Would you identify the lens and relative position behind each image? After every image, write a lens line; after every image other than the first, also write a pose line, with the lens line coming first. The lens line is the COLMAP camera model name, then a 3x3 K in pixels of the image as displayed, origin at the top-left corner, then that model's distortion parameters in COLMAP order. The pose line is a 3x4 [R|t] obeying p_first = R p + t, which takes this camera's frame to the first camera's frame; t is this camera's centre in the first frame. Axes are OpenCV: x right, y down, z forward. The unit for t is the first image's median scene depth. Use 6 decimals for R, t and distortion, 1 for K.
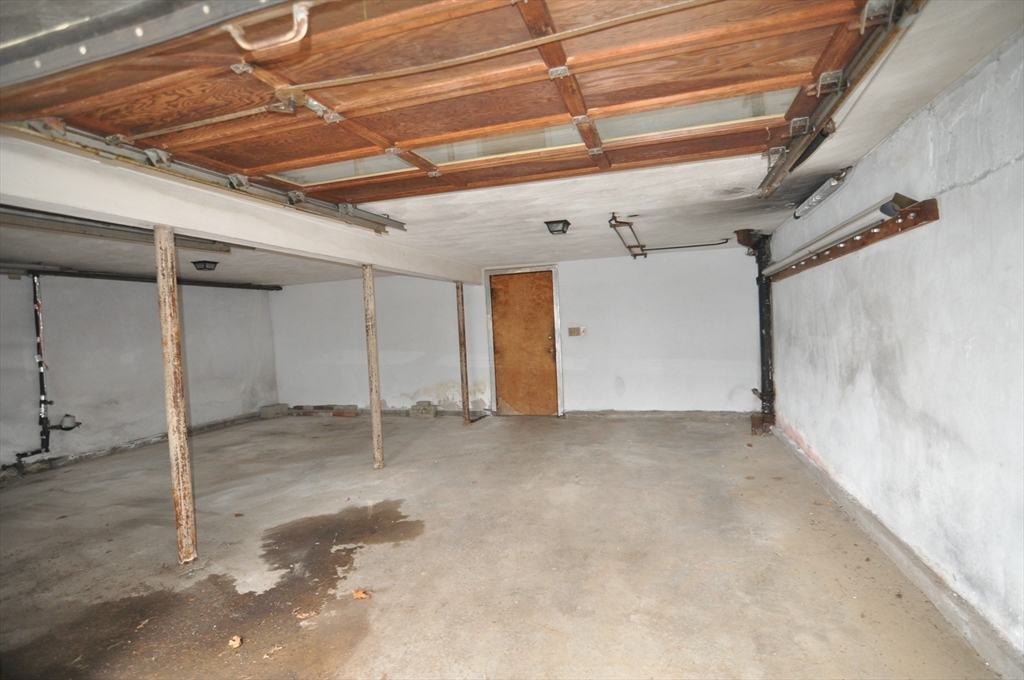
lens RADIAL K [[495.2, 0, 519.6], [0, 495.2, 341.1], [0, 0, 1]] dist [-0.015868, -0.000243]
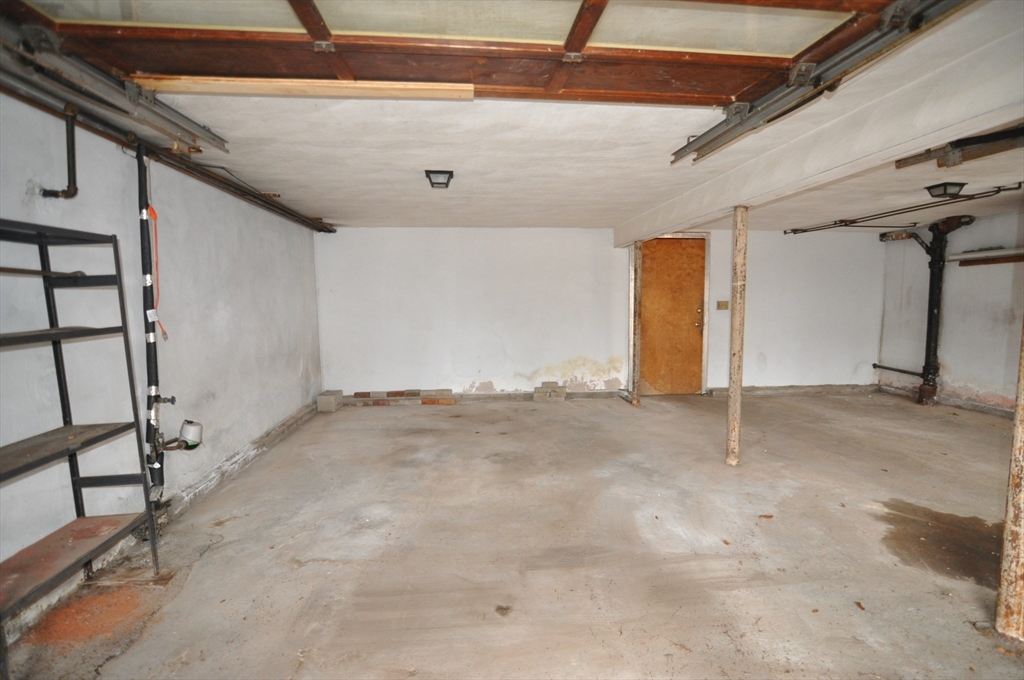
lens RADIAL K [[495.2, 0, 512.1], [0, 495.2, 337.0], [0, 0, 1]] dist [-0.015868, -0.000243]
pose [[0.922117, 0.012874, 0.386697, -0.622263], [-0.026006, 0.999248, 0.028747, 0.024857], [-0.386036, -0.036565, 0.921759, 0.276387]]
